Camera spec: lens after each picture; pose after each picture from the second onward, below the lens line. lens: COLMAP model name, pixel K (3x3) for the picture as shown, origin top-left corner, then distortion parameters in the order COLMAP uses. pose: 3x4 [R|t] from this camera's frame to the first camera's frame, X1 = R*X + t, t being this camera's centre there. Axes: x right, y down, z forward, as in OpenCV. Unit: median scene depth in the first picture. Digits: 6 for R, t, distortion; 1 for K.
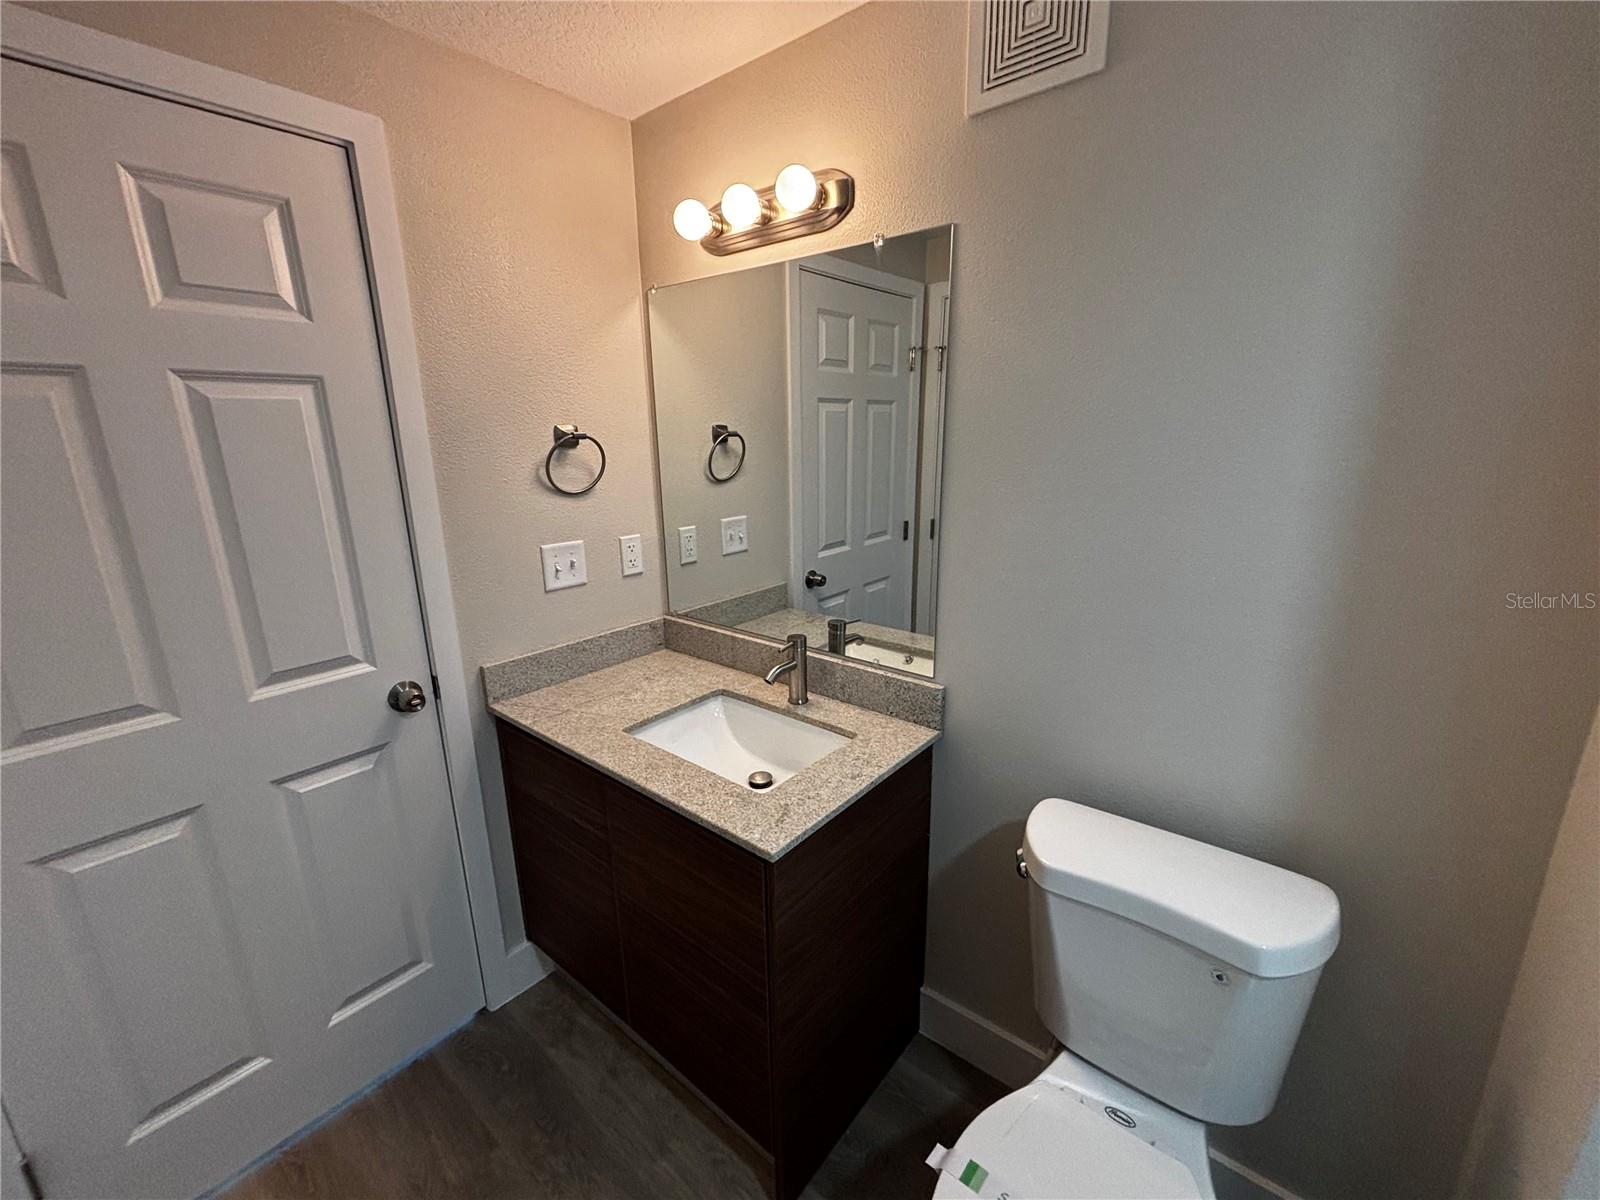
lens RADIAL K [[647.9, 0, 798.8], [0, 647.9, 598.4], [0, 0, 1]] dist [-0.000236, -0.000755]
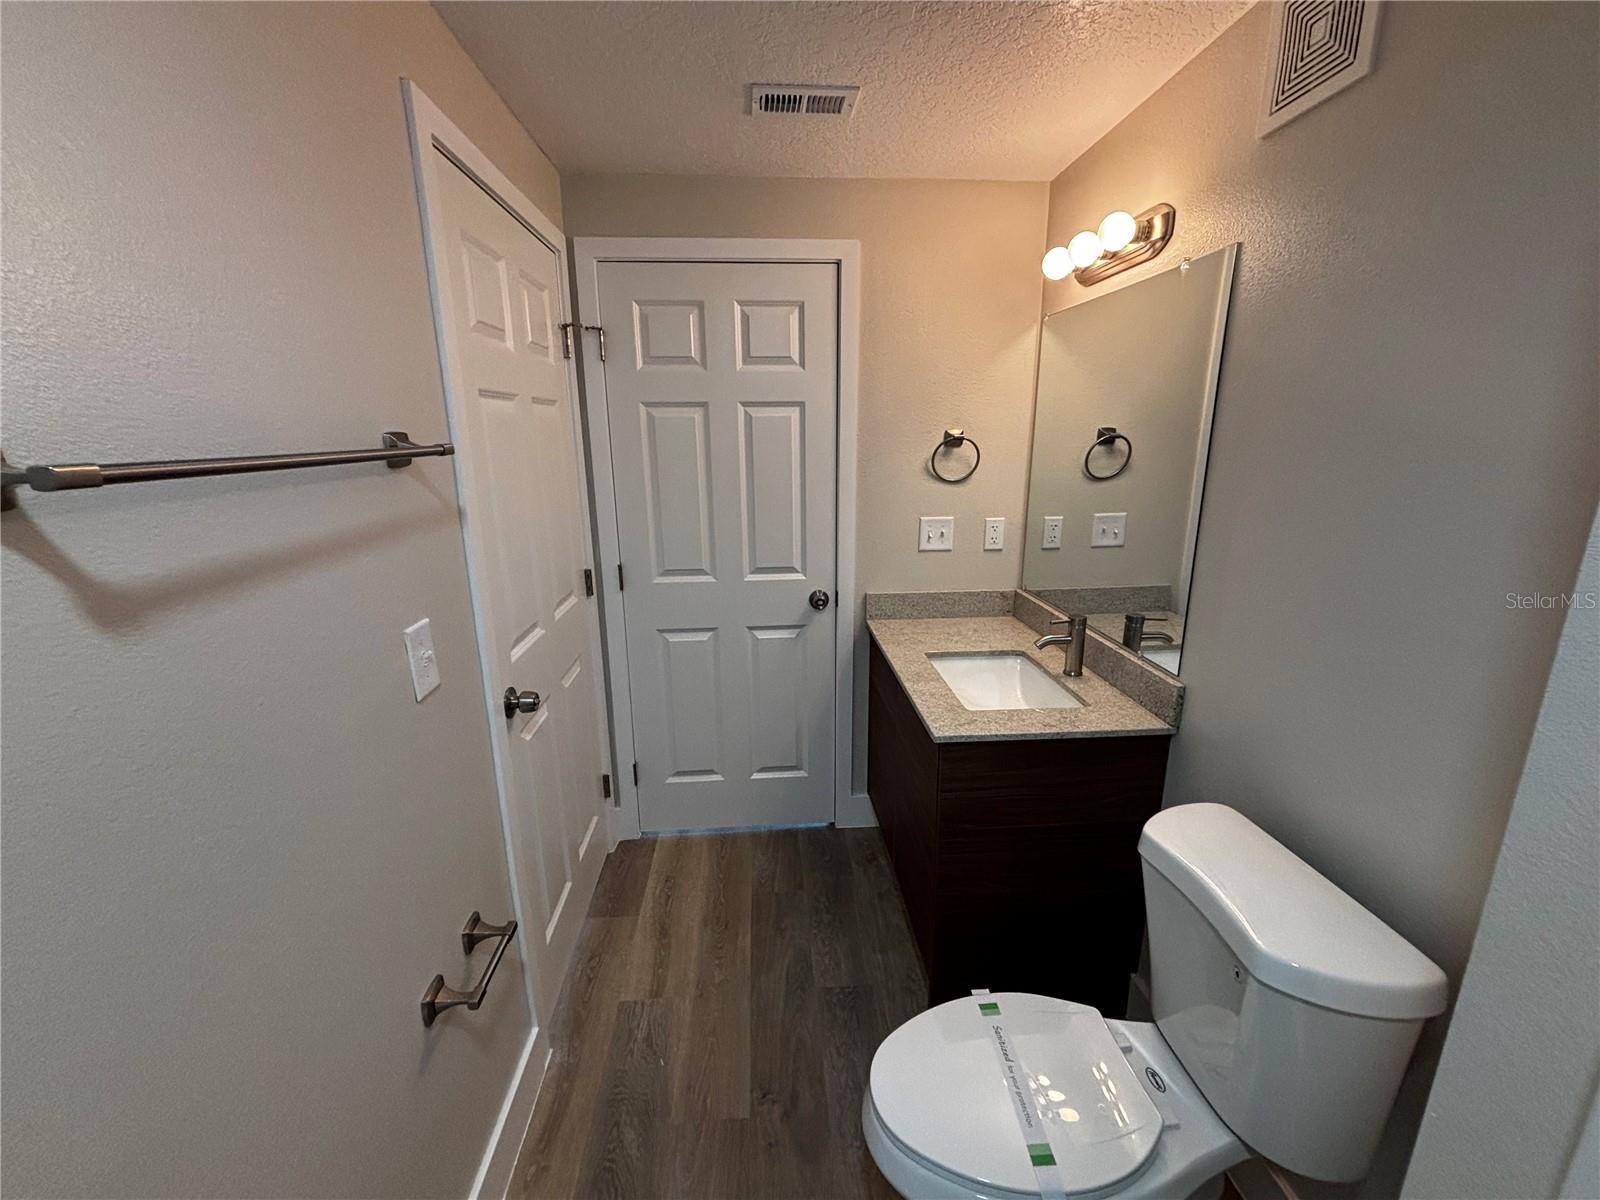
lens RADIAL K [[647.2, 0, 803.6], [0, 647.2, 597.6], [0, 0, 1]] dist [0.002542, -0.000179]
pose [[0.691822, 0.186907, -0.697459, 0.446295], [-0.182183, 0.979850, 0.081872, 0.021165], [0.698707, 0.070424, 0.711933, -0.150188]]
